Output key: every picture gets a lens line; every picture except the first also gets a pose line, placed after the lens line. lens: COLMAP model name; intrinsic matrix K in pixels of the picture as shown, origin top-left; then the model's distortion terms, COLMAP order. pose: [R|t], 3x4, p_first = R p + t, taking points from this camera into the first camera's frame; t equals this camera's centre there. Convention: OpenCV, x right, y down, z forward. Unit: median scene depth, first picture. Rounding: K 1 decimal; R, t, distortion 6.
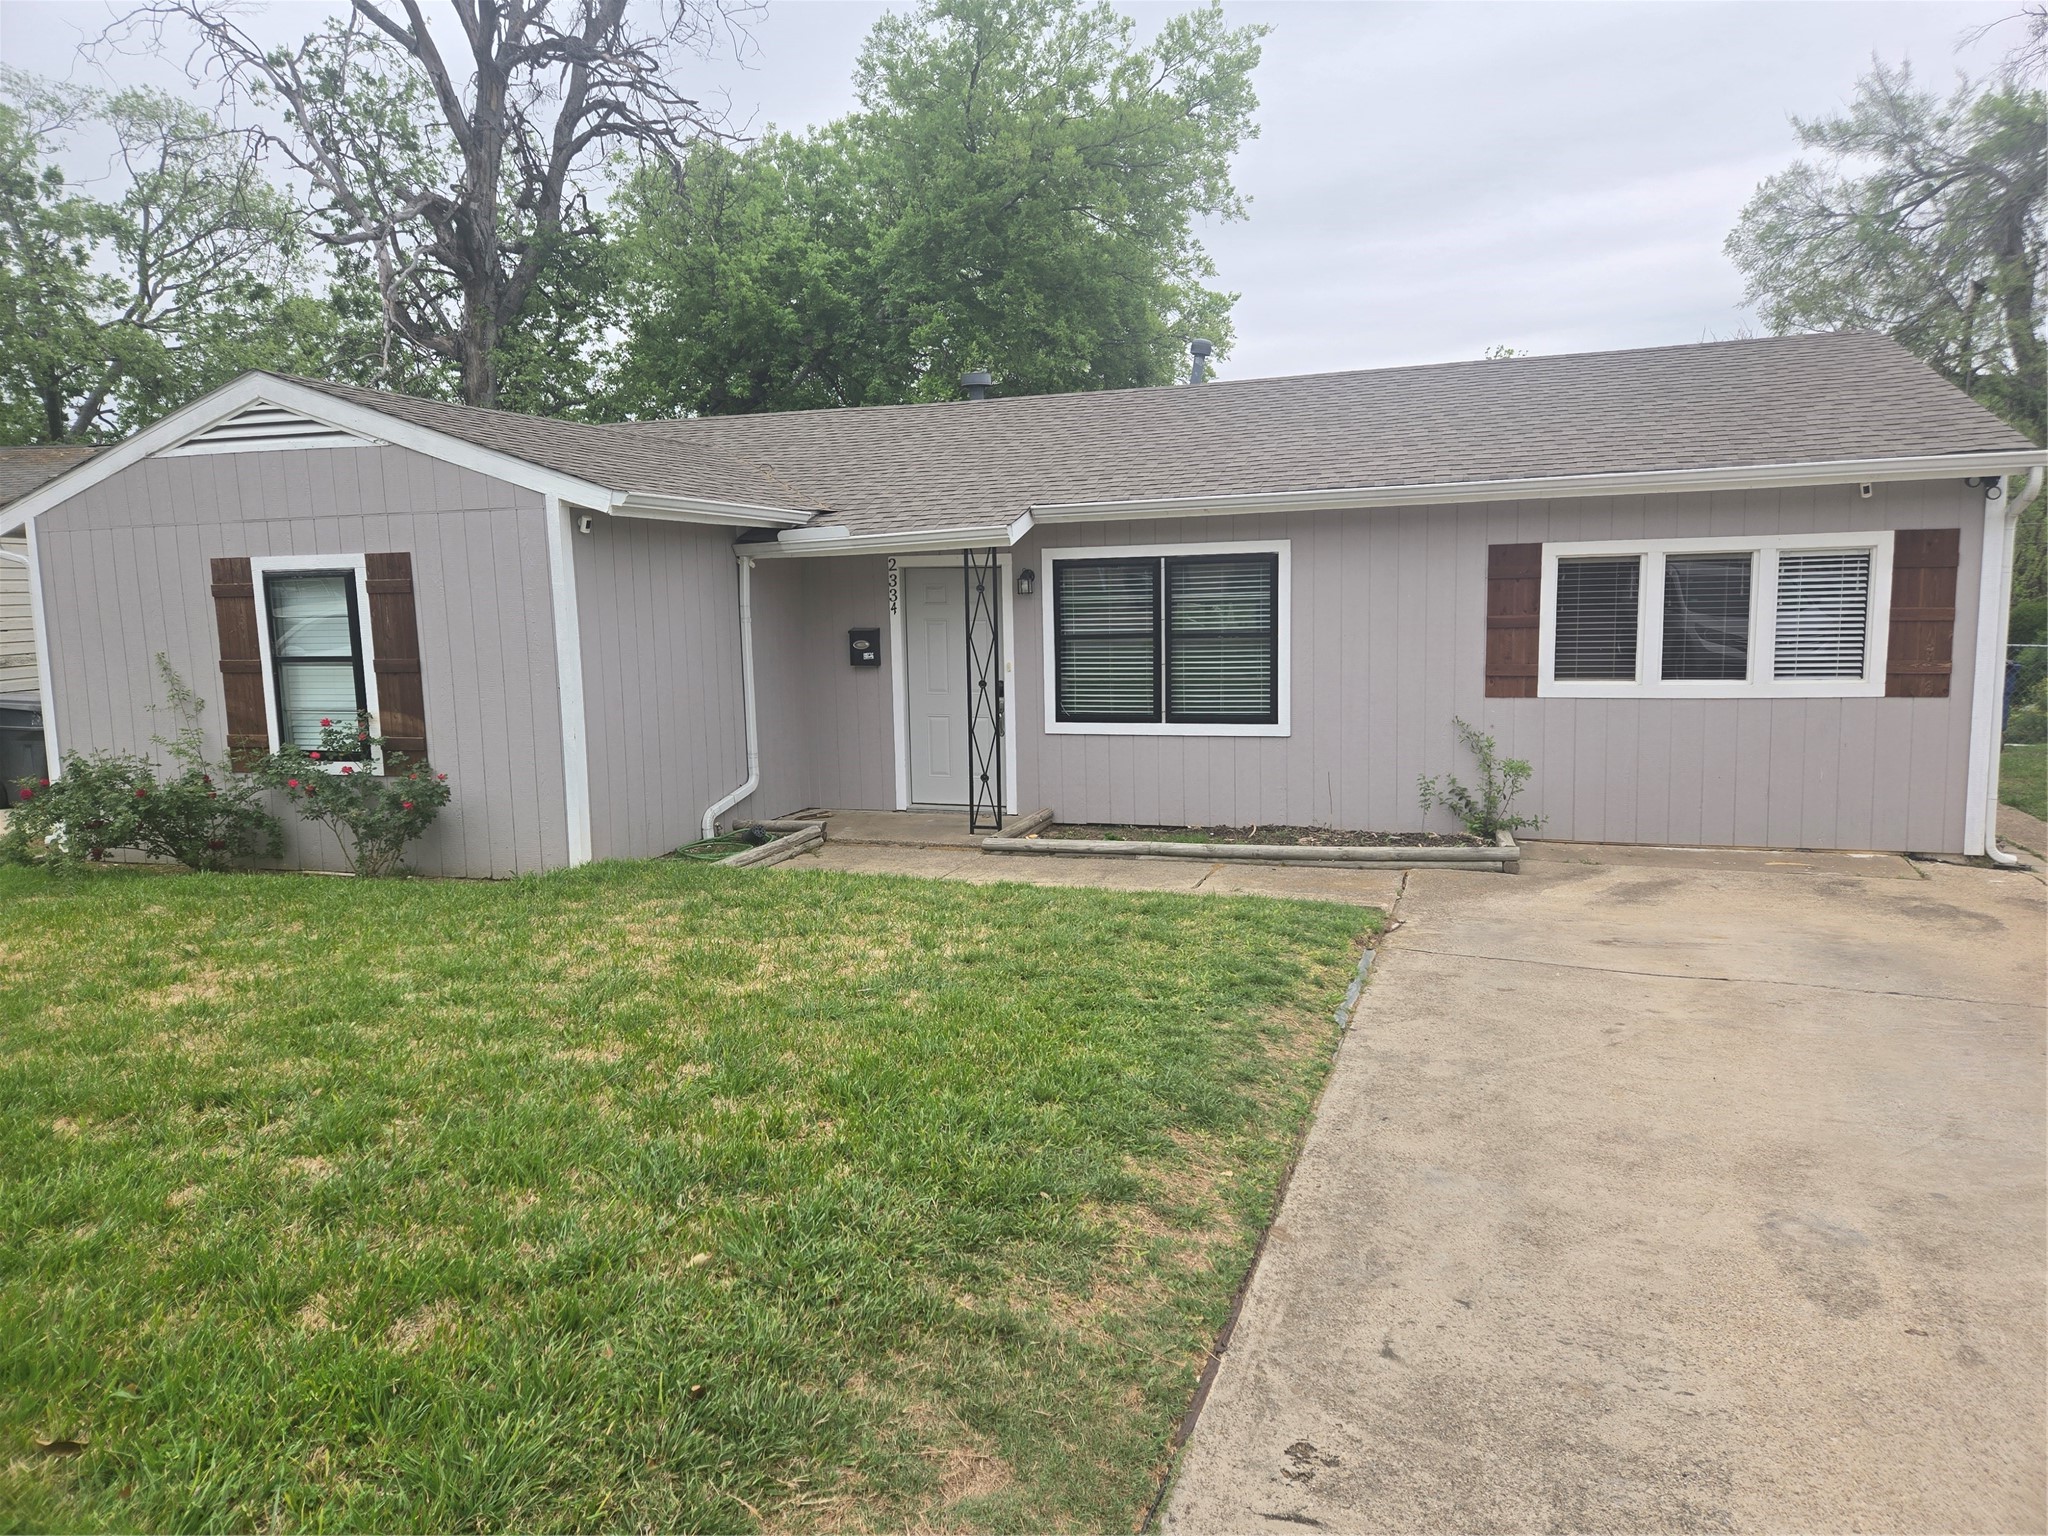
lens RADIAL K [[1370.6, 0, 1029.5], [0, 1370.6, 754.1], [0, 0, 1]] dist [0.071667, -0.052068]
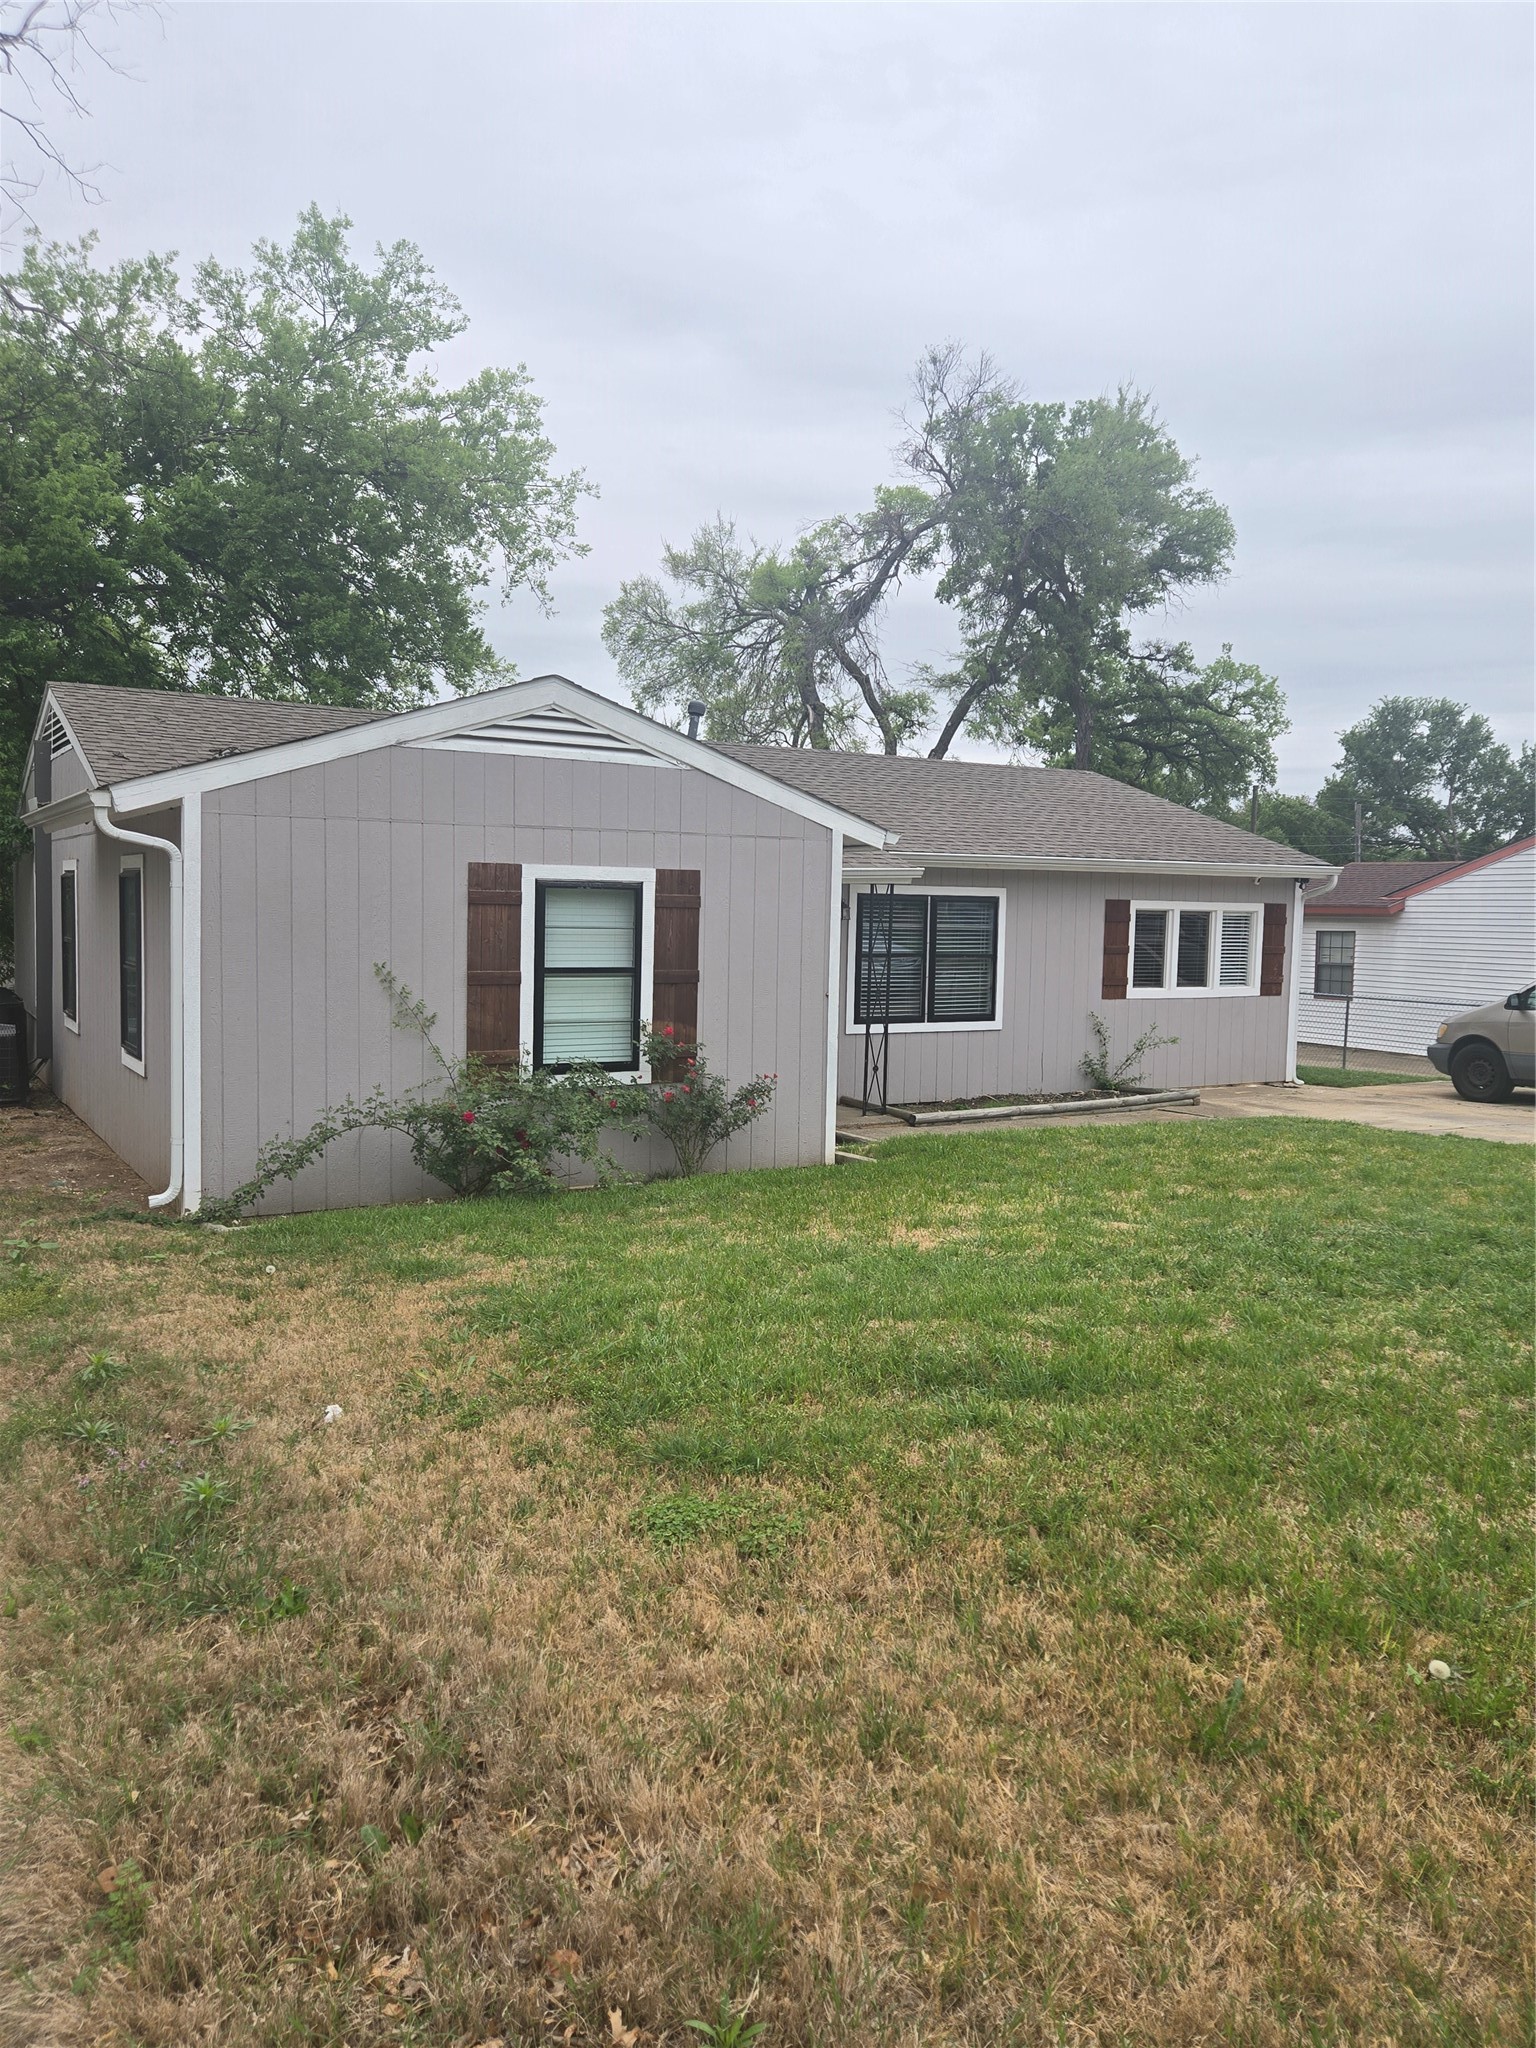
lens RADIAL K [[1536.2, 0, 765.7], [0, 1536.2, 1018.0], [0, 0, 1]] dist [0.064333, -0.037852]
pose [[0.651415, -0.018449, 0.758497, -1.163762], [0.054560, 0.998255, -0.022578, -0.002482], [-0.756758, 0.056091, 0.651285, 0.177537]]
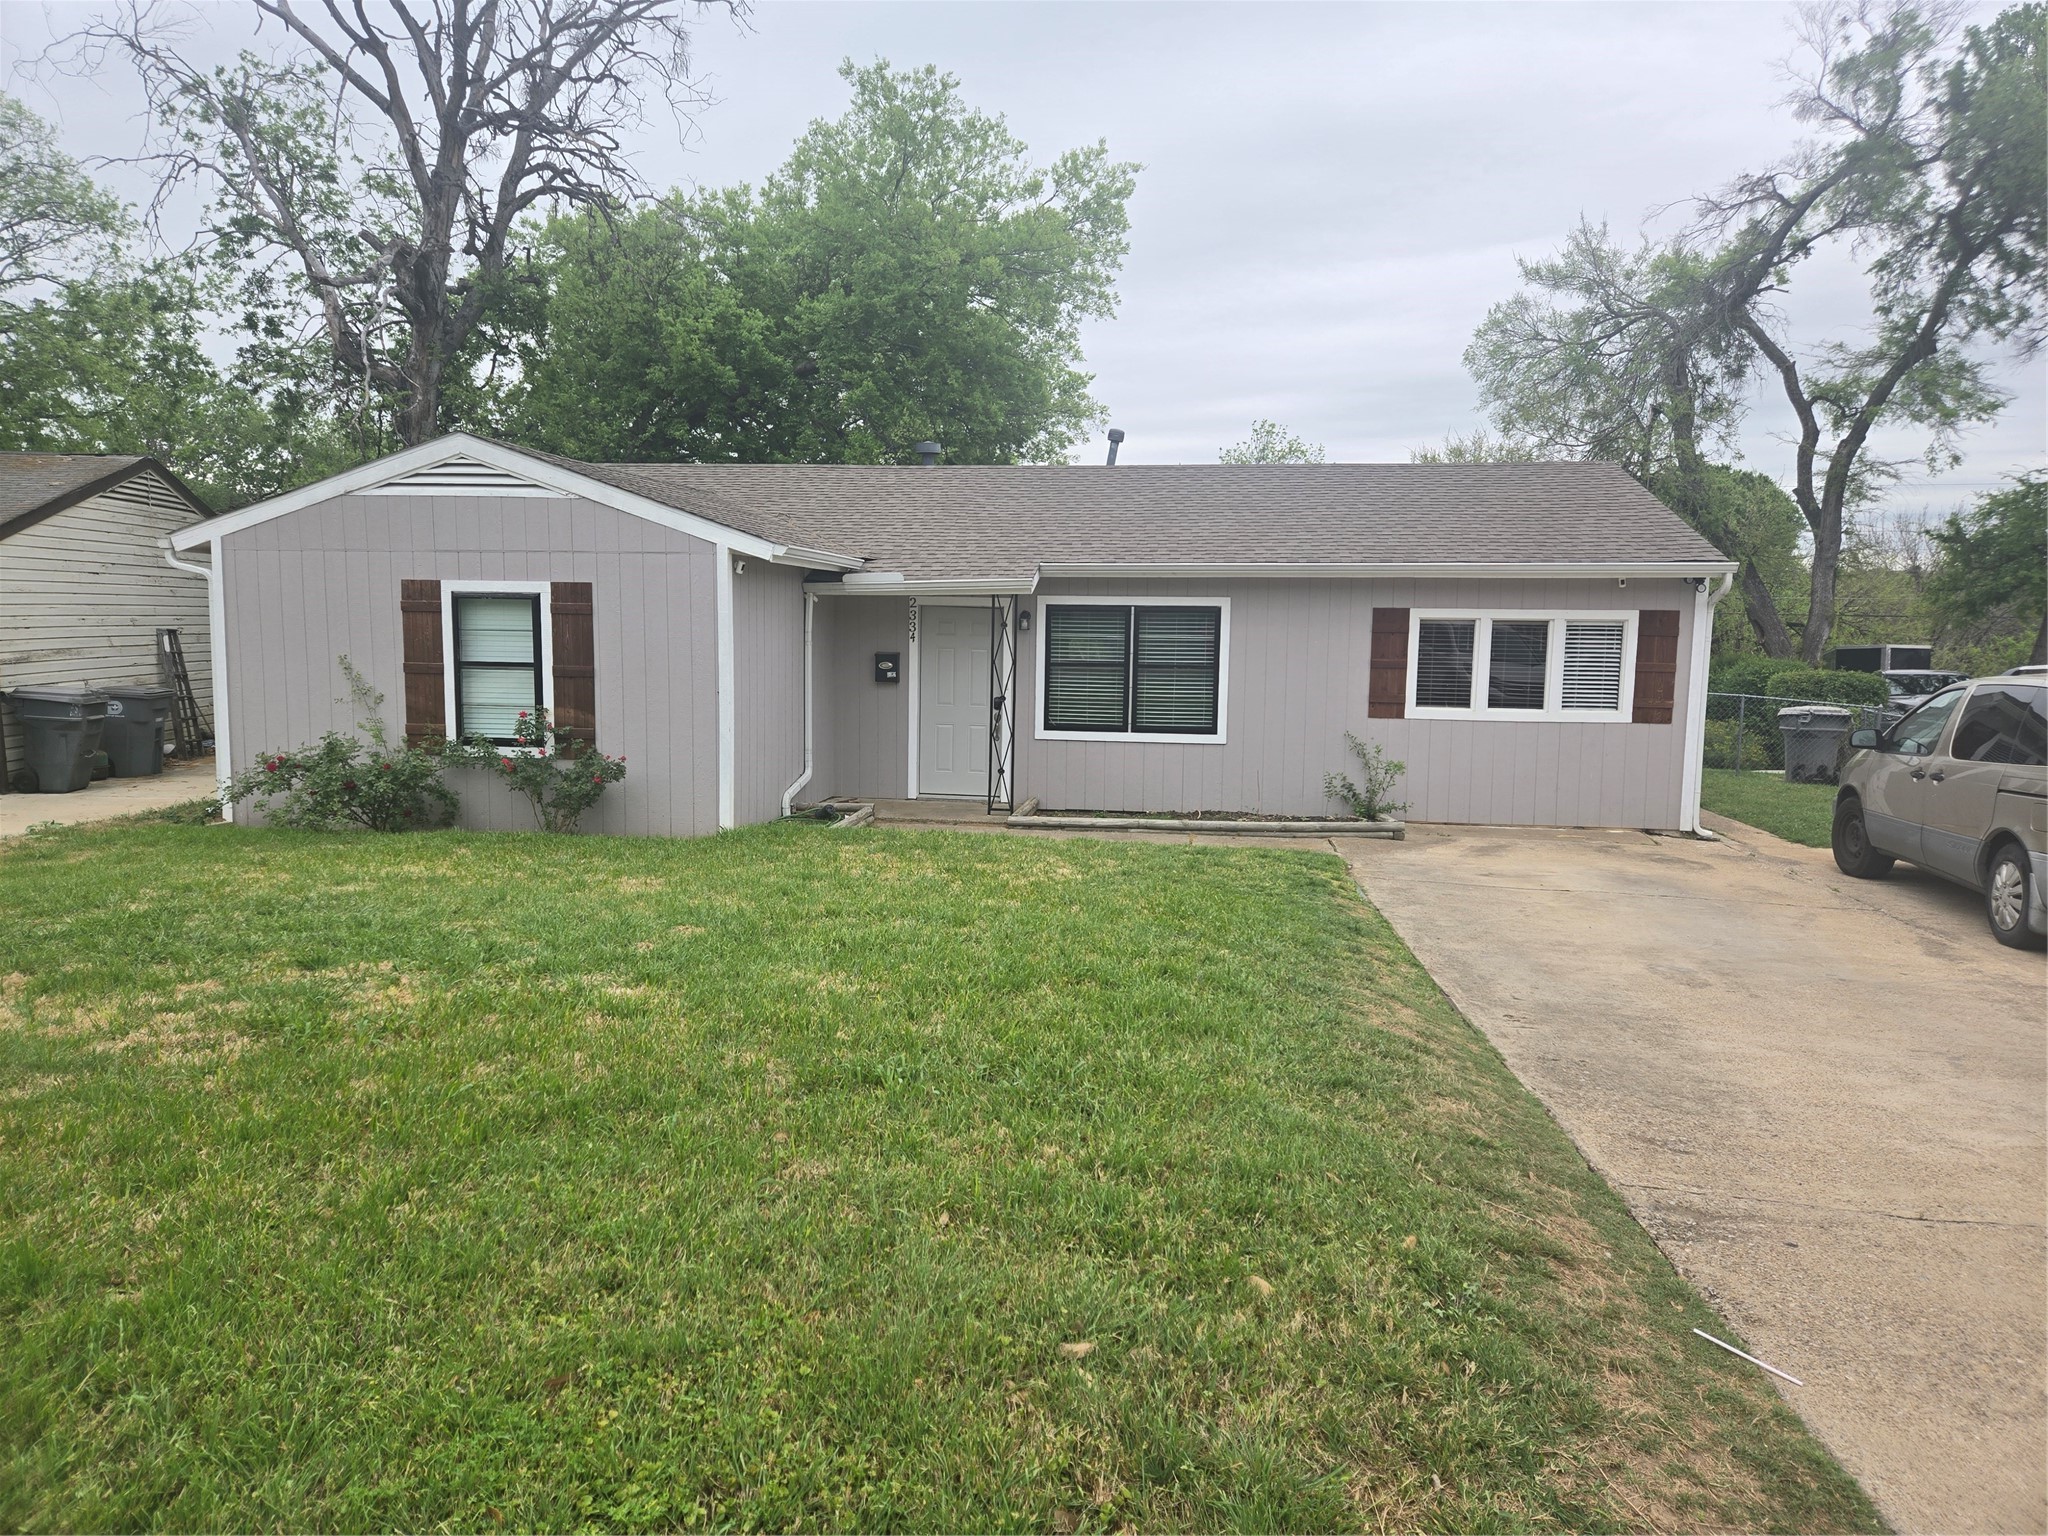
lens RADIAL K [[1370.6, 0, 1026.3], [0, 1370.6, 762.5], [0, 0, 1]] dist [0.071667, -0.052068]
pose [[0.982046, 0.017499, 0.187826, -0.257512], [-0.014666, 0.999757, -0.016463, 0.030613], [-0.188069, 0.013413, 0.982064, -0.280243]]
